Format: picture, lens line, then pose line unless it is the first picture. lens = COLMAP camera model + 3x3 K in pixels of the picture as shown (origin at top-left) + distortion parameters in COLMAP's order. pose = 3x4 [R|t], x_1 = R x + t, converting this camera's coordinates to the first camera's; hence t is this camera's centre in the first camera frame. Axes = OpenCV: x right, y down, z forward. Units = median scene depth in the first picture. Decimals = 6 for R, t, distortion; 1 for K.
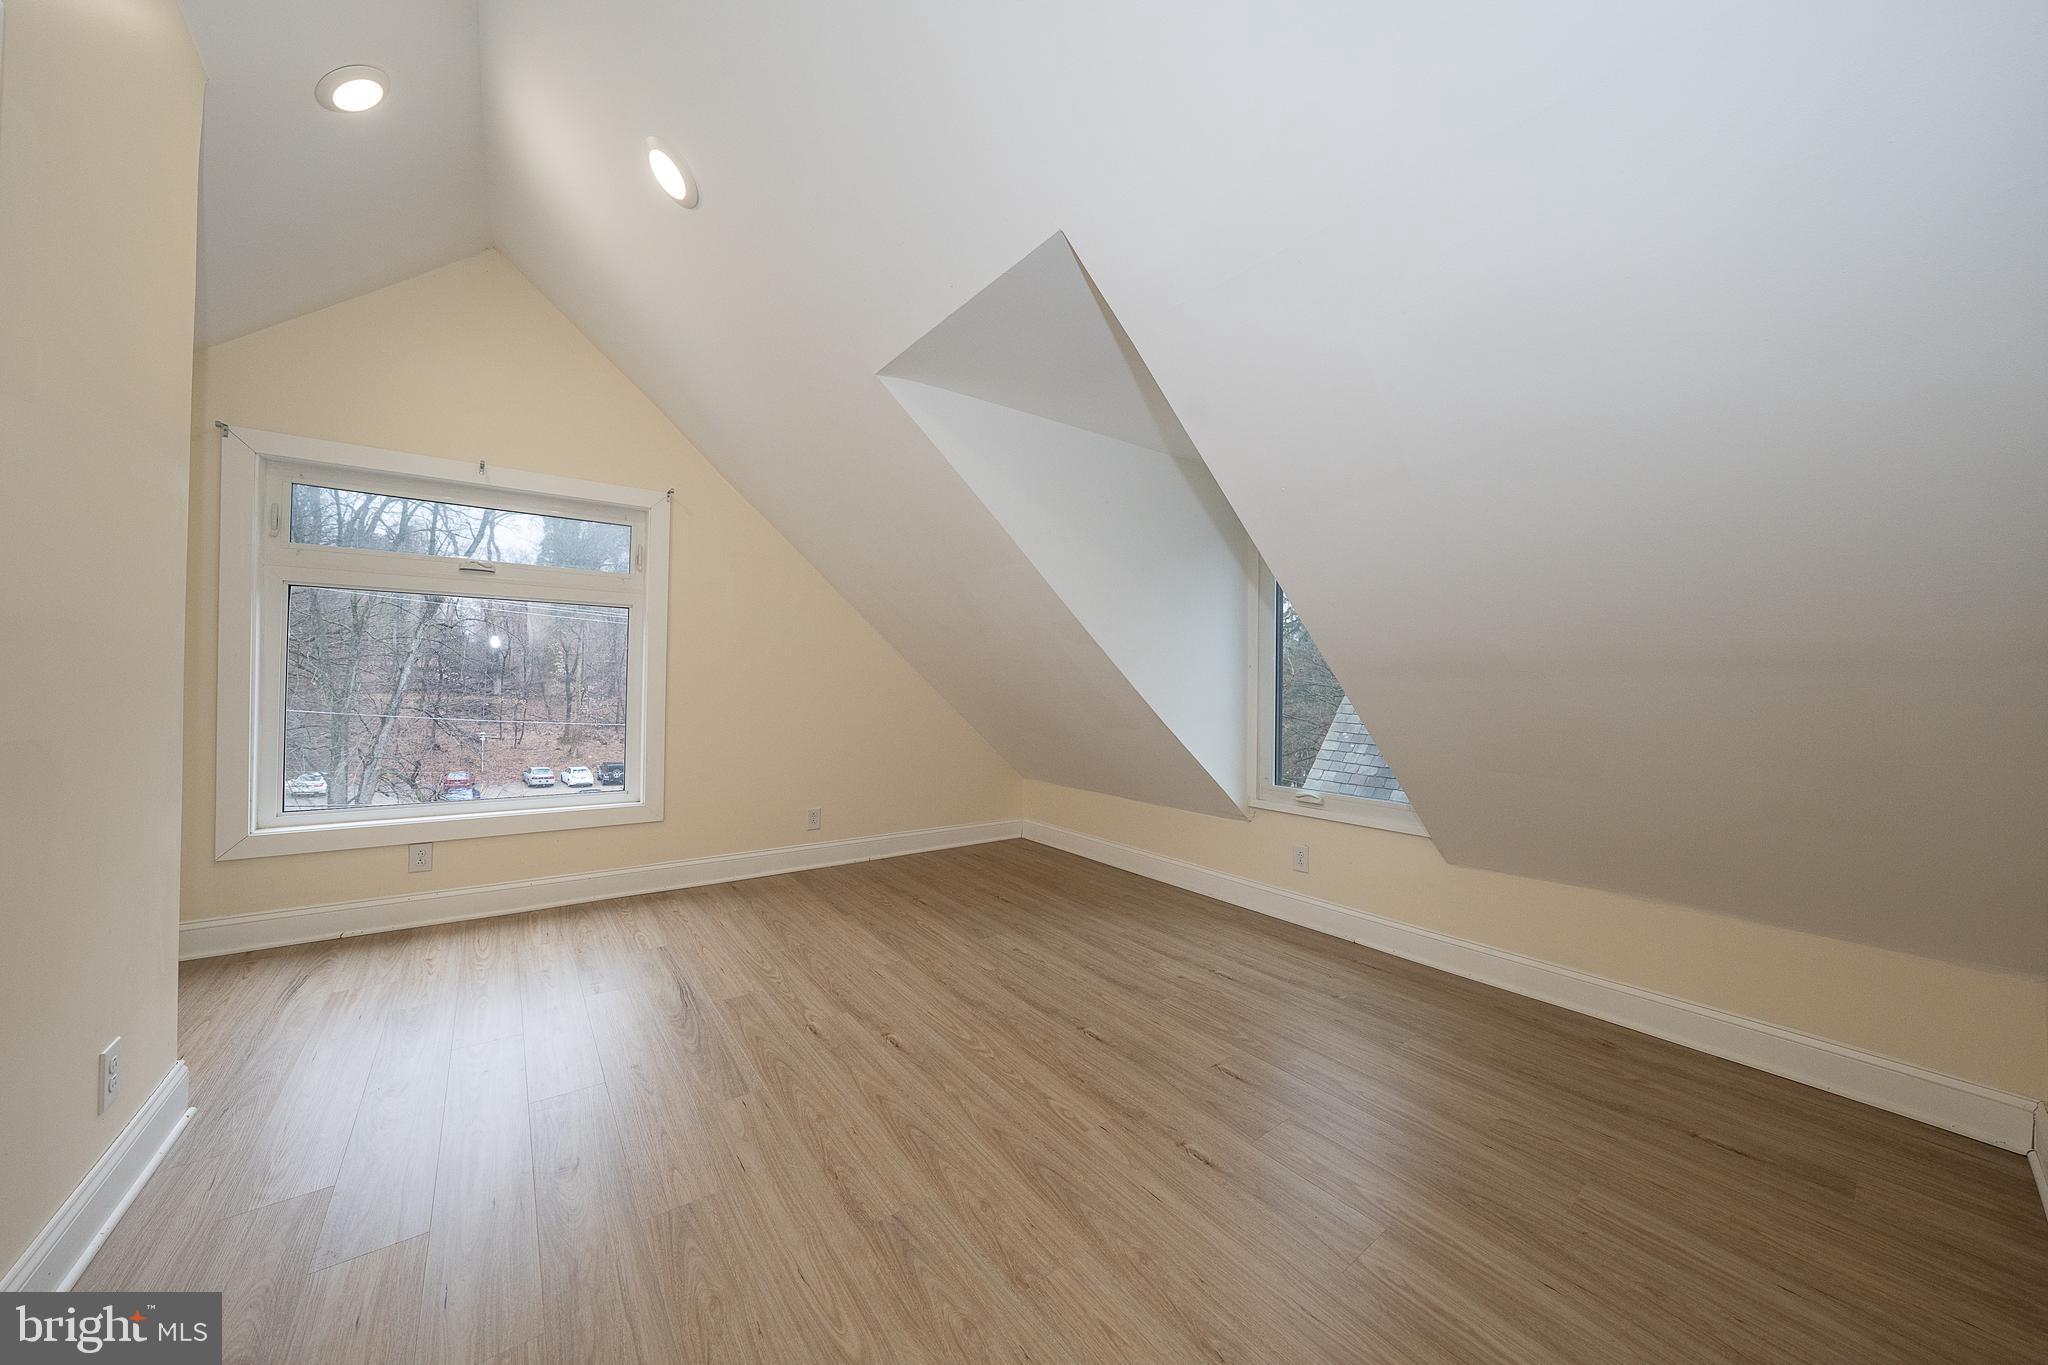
lens RADIAL K [[704.4, 0, 1023.5], [0, 704.4, 675.0], [0, 0, 1]] dist [-0.032649, 0.007321]
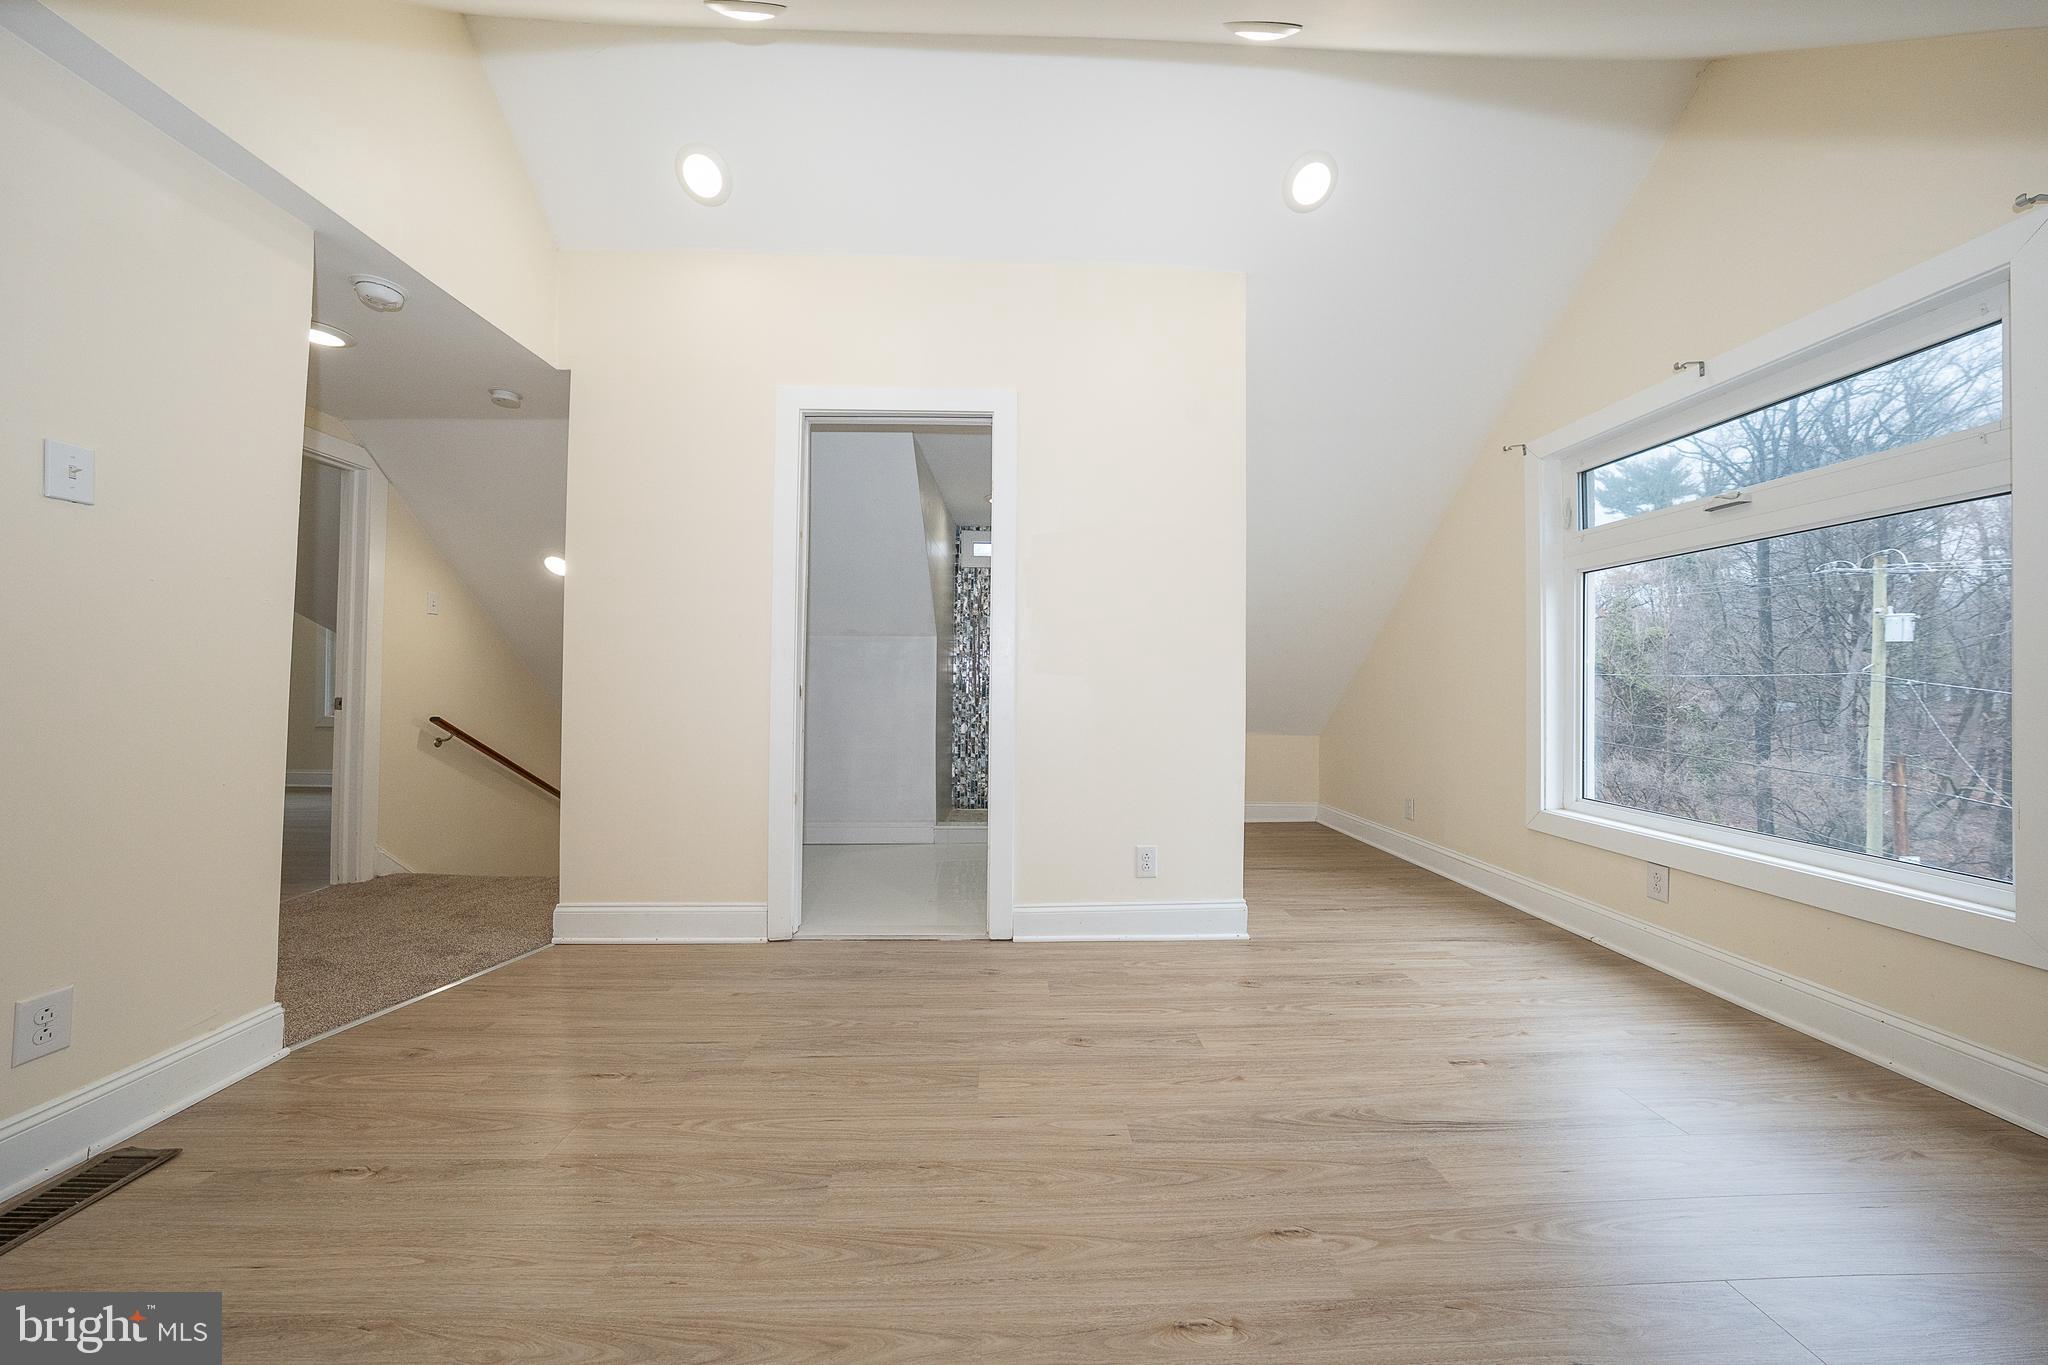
lens RADIAL K [[704.4, 0, 1023.5], [0, 704.4, 675.0], [0, 0, 1]] dist [-0.032649, 0.007321]
pose [[-0.577553, -0.040448, -0.815351, 0.384302], [-0.020063, 0.999173, -0.035355, 0.122053], [0.816107, -0.004061, -0.577887, 1.550724]]
